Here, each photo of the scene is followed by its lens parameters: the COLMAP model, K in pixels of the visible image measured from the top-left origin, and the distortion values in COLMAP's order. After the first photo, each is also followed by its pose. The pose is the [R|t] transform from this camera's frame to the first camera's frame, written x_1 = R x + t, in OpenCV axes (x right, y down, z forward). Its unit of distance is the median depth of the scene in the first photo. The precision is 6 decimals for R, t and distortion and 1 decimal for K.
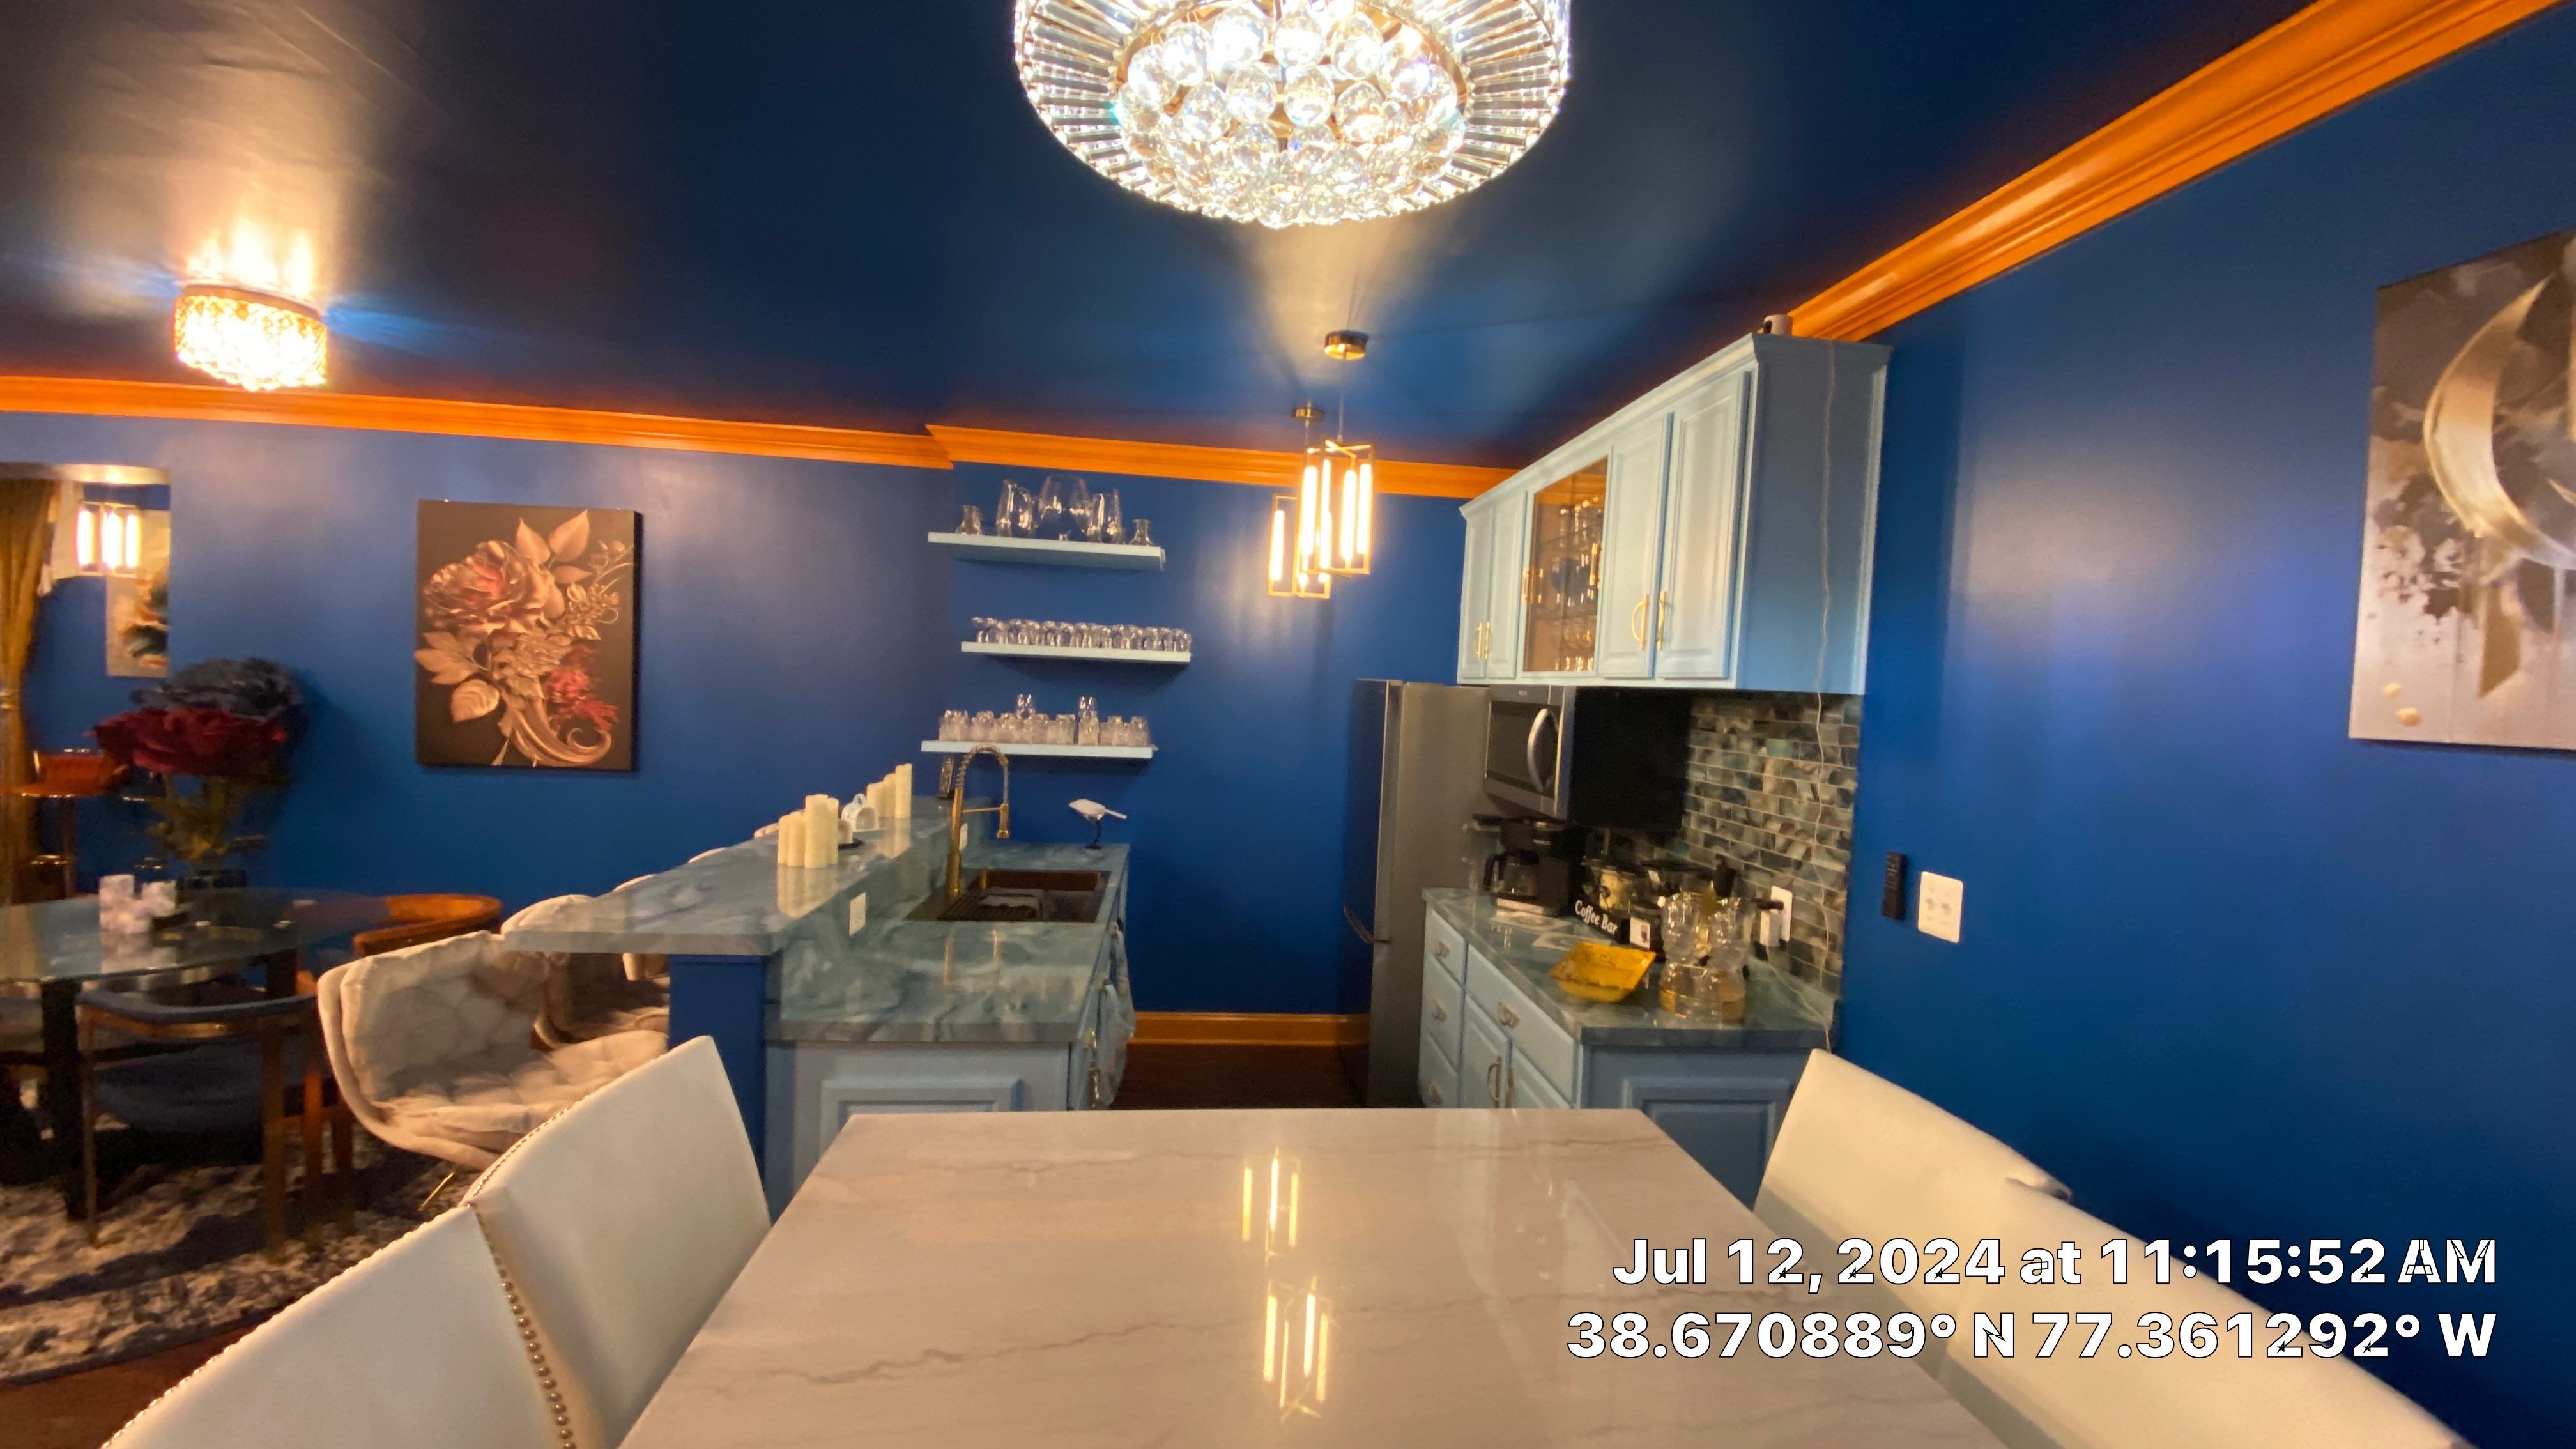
lens RADIAL K [[1037.4, 0, 1312.7], [0, 1037.4, 729.1], [0, 0, 1]] dist [-0.008137, -0.010157]
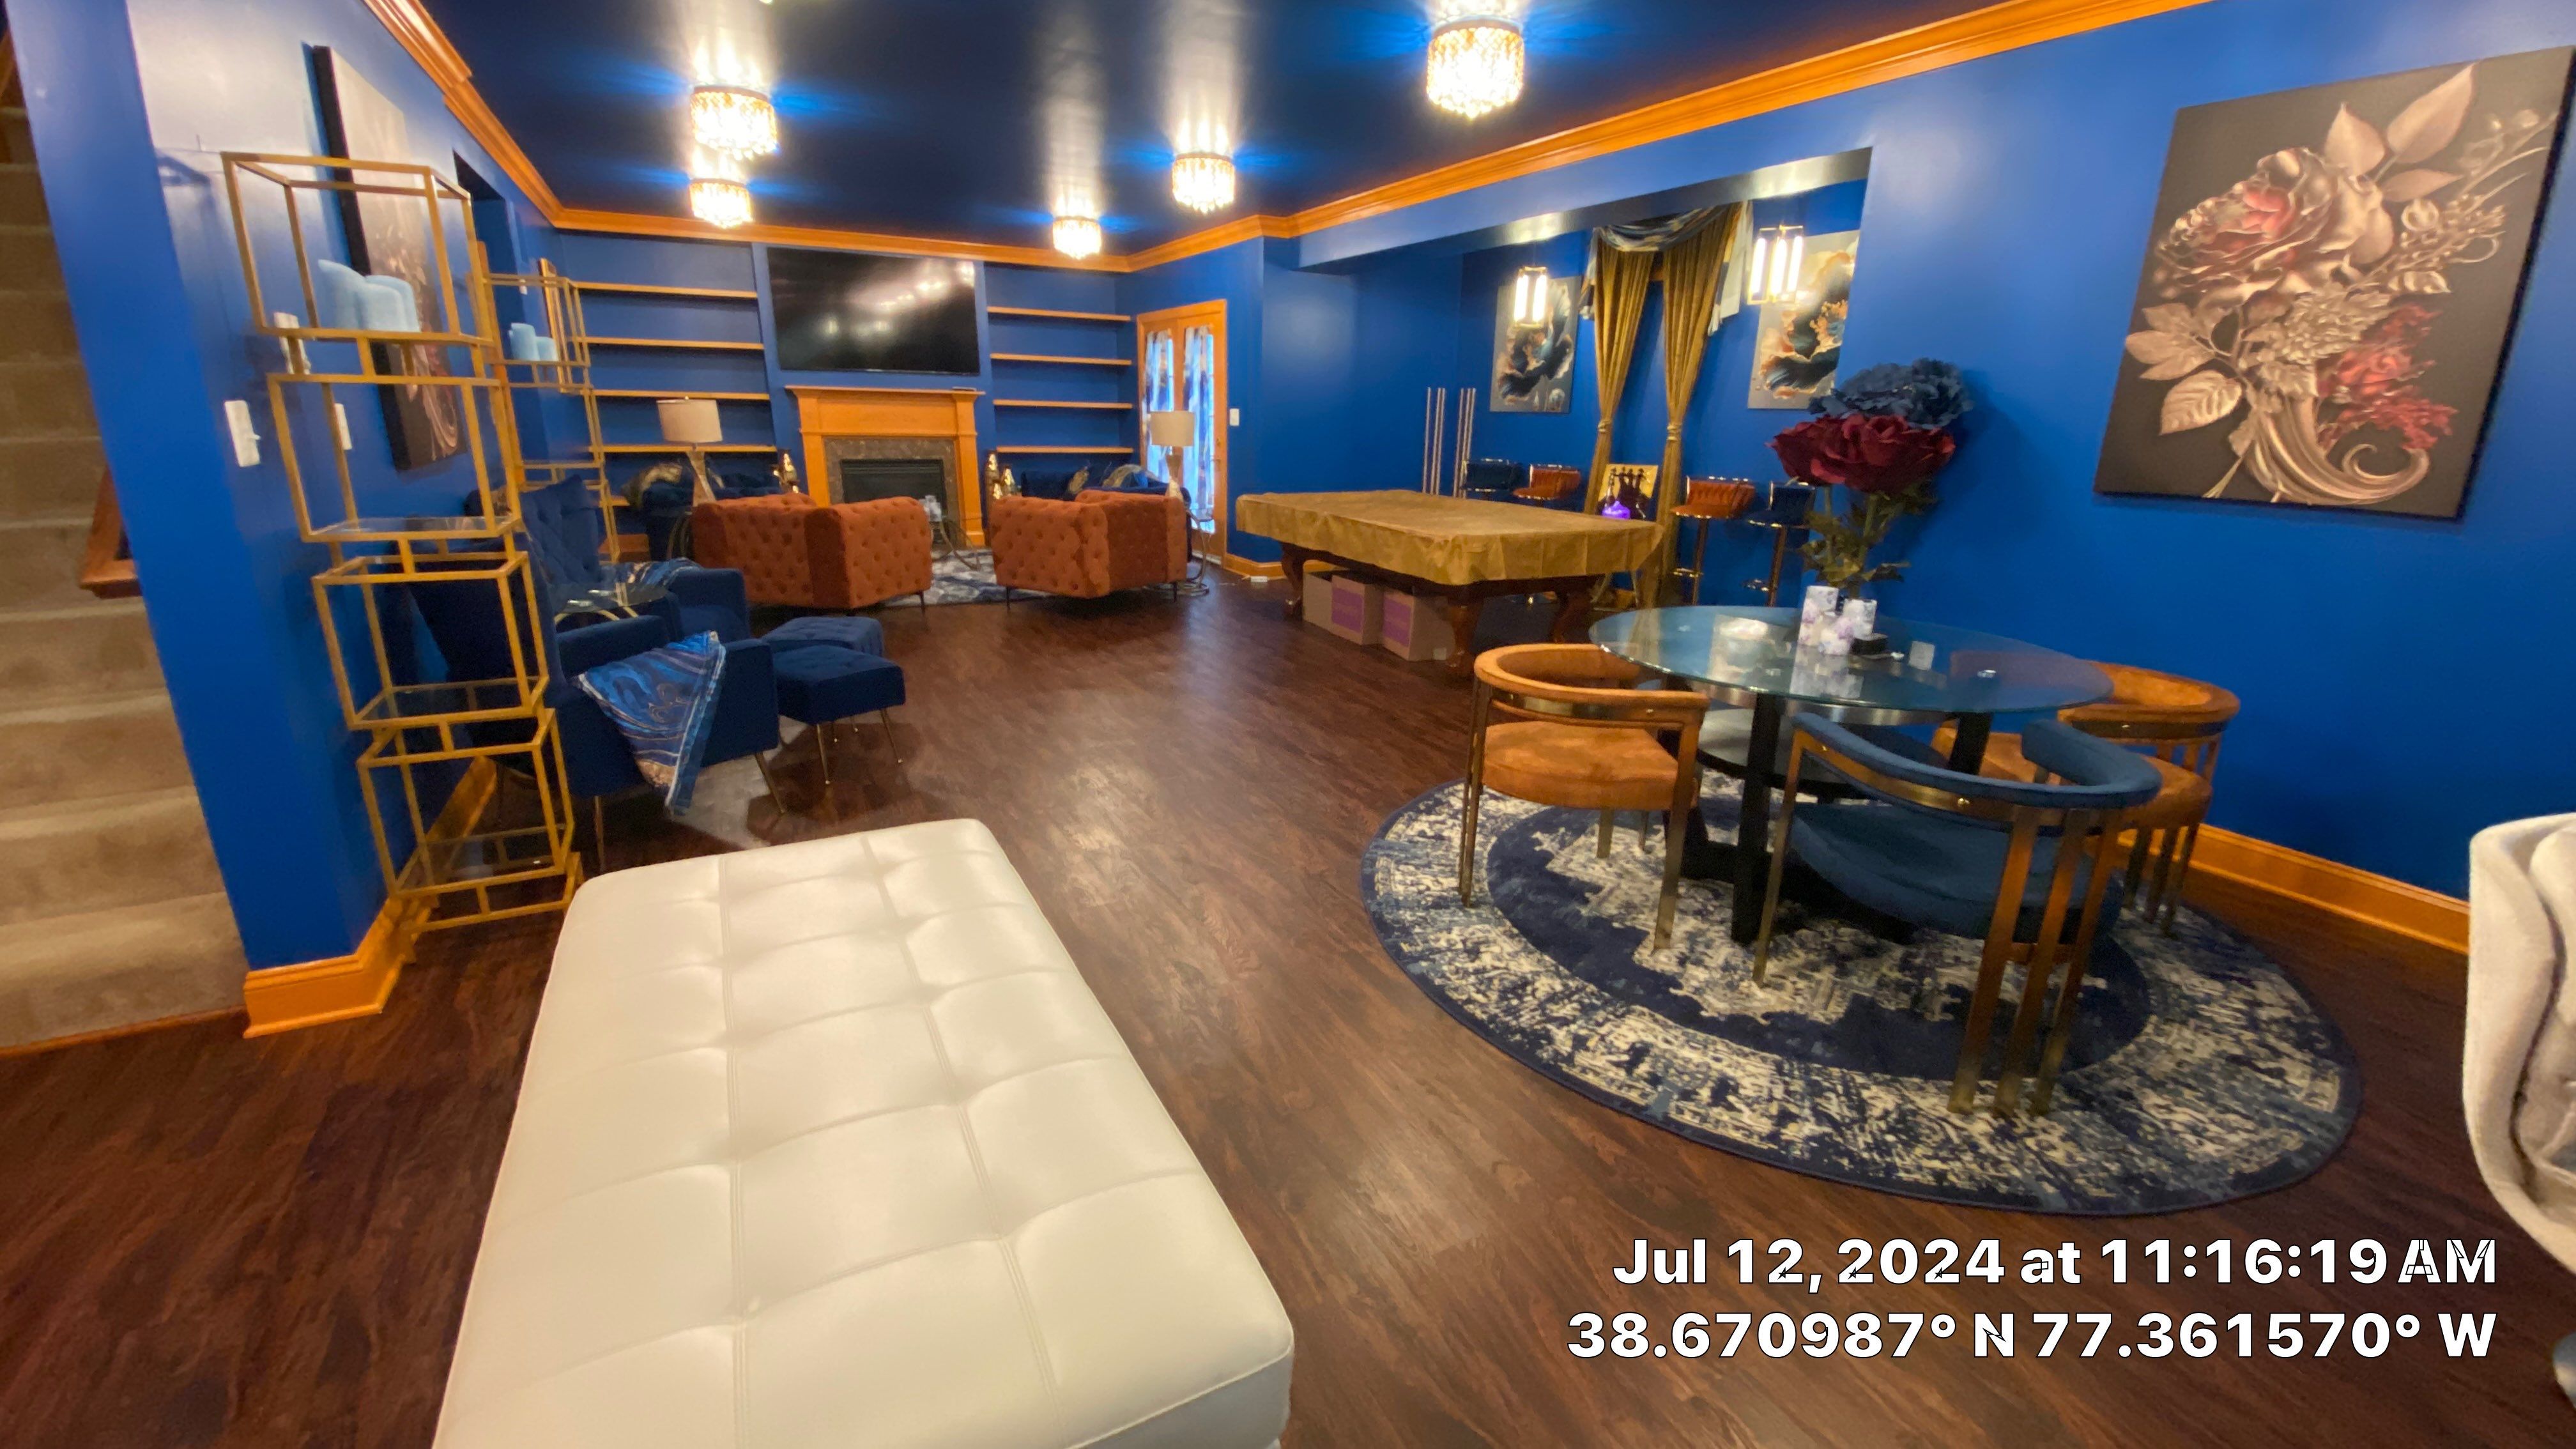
lens RADIAL K [[1037.4, 0, 1296.9], [0, 1037.4, 729.2], [0, 0, 1]] dist [-0.008137, -0.010157]
pose [[0.356462, 0.234709, -0.904348, -0.505729], [-0.043106, 0.971033, 0.235025, 0.074539], [0.933315, -0.044795, 0.356254, 0.235558]]
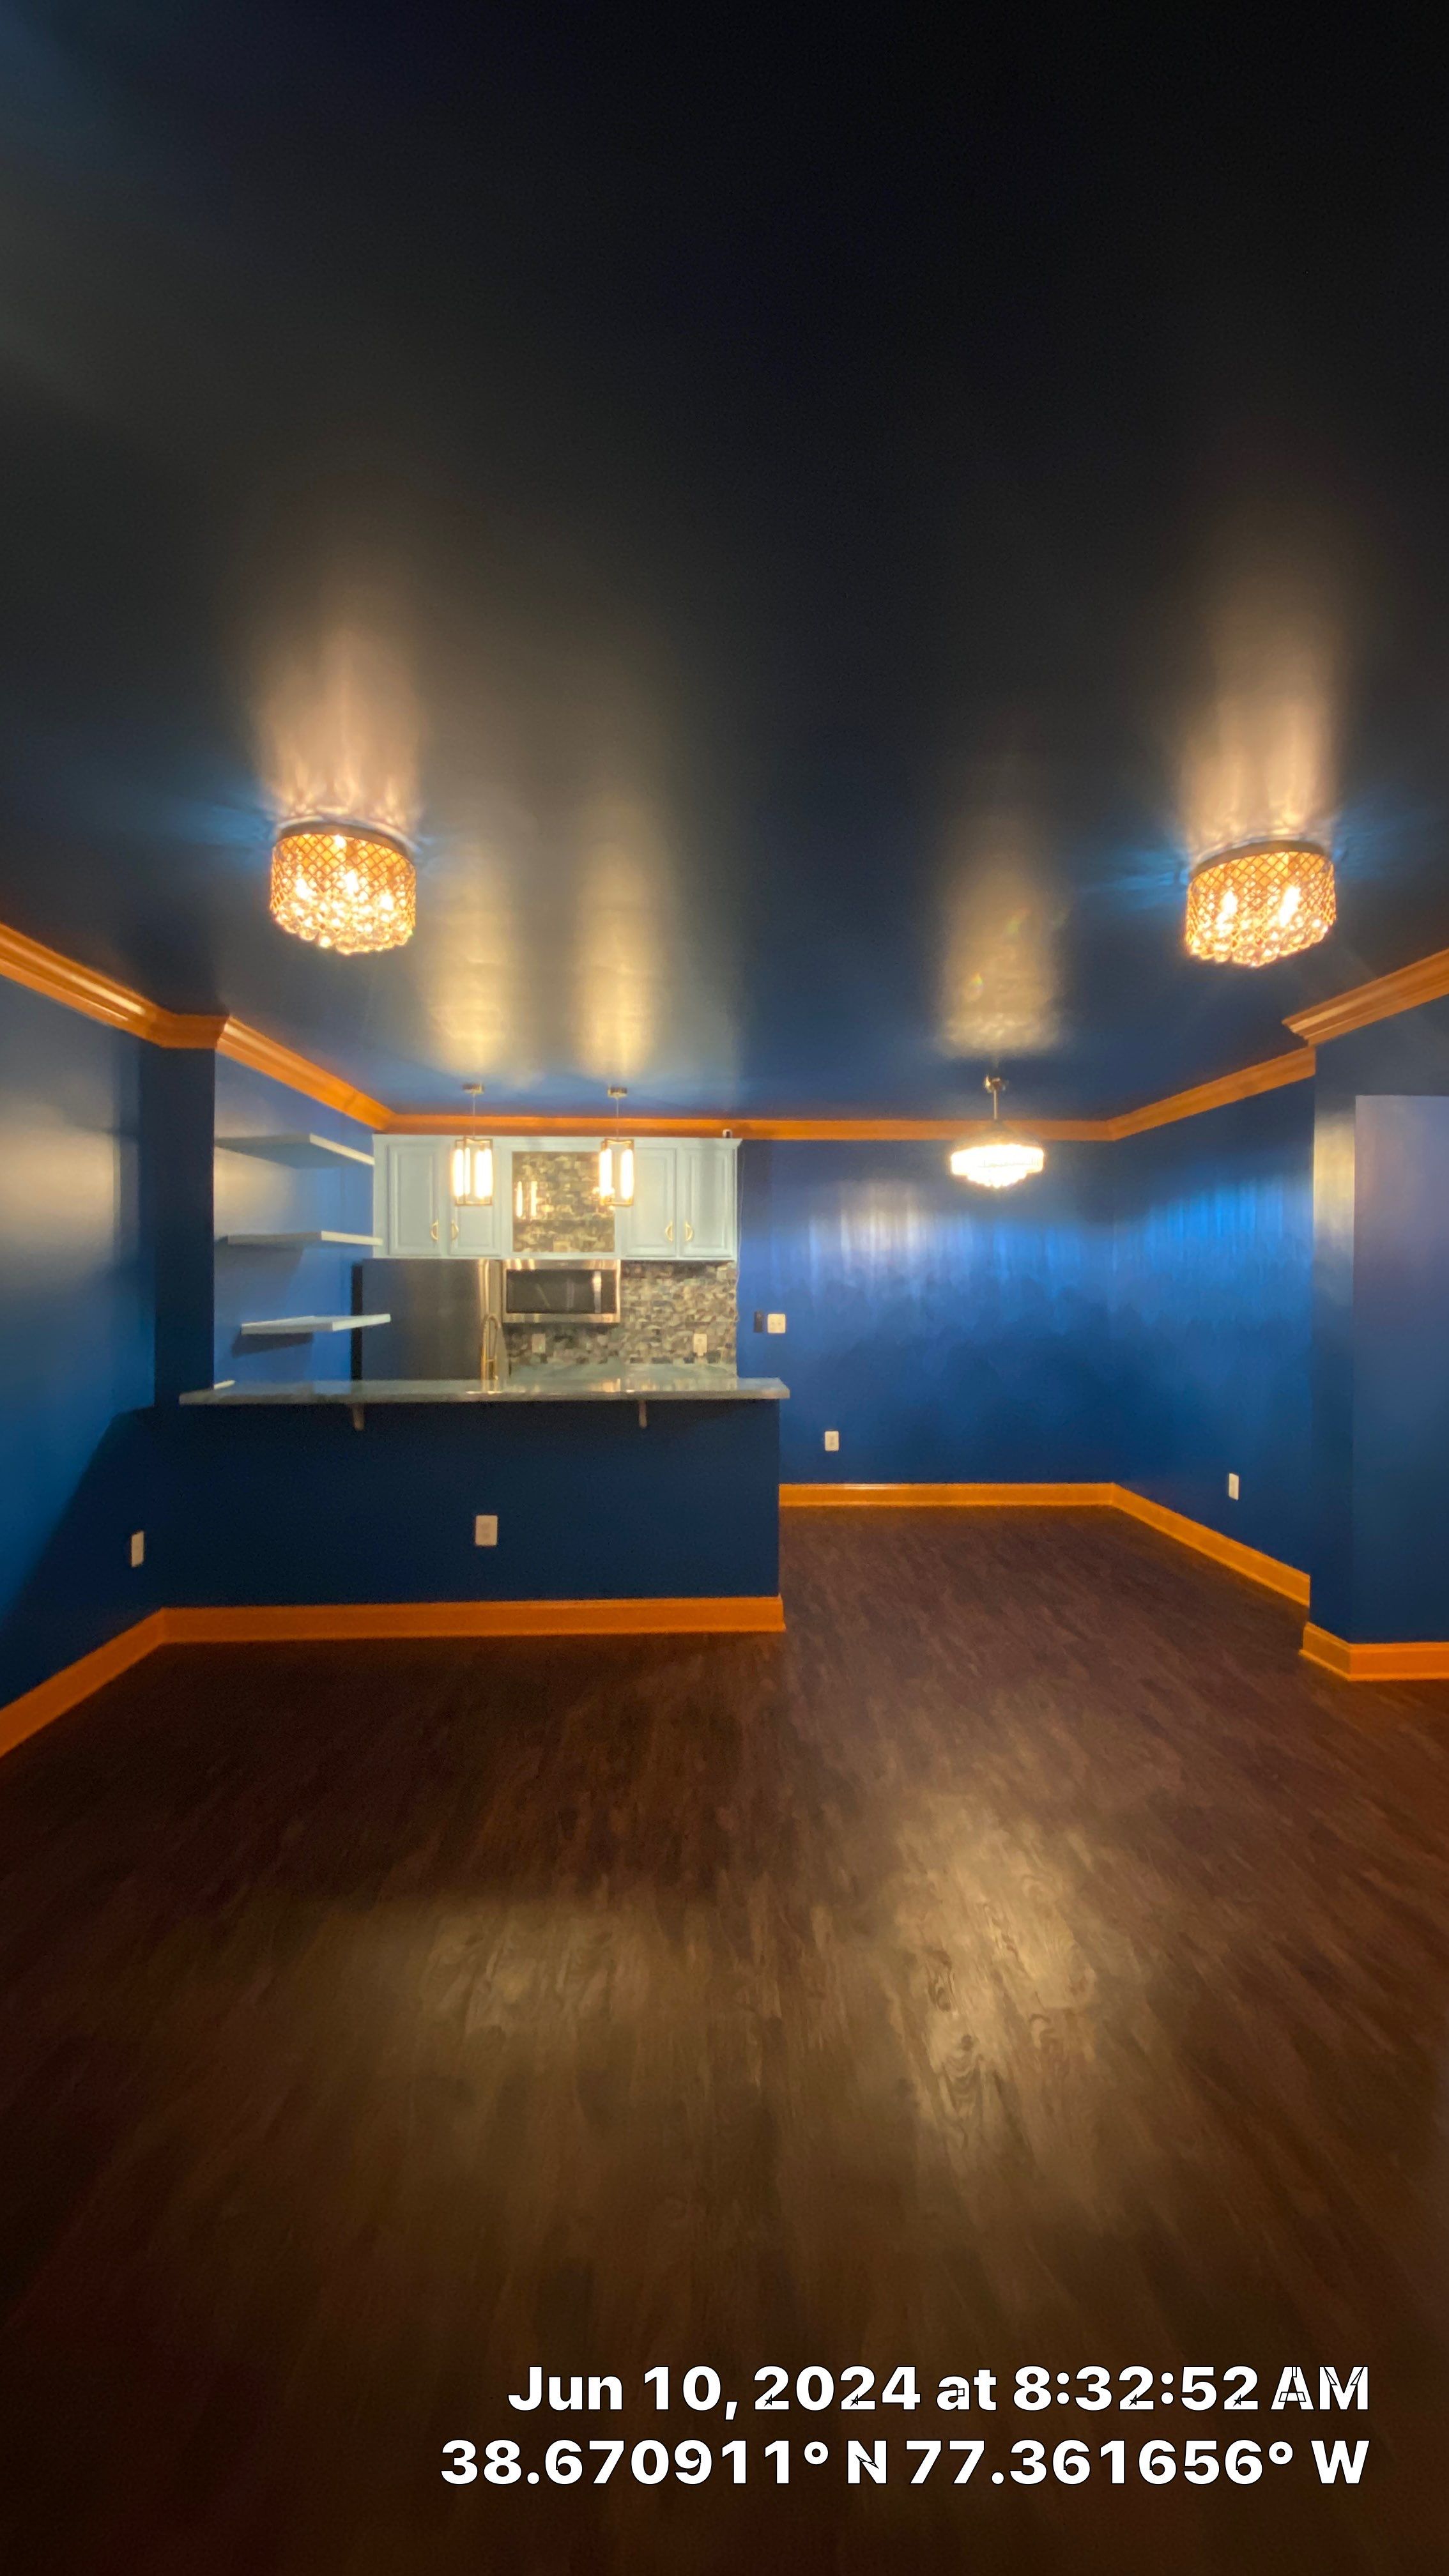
lens RADIAL K [[1037.4, 0, 718.0], [0, 1037.4, 1291.6], [0, 0, 1]] dist [-0.008137, -0.010157]
pose [[0.081695, -0.053460, 0.995223, -1.923990], [0.047858, 0.997619, 0.049660, -0.075399], [-0.995508, 0.043573, 0.084059, 0.630827]]
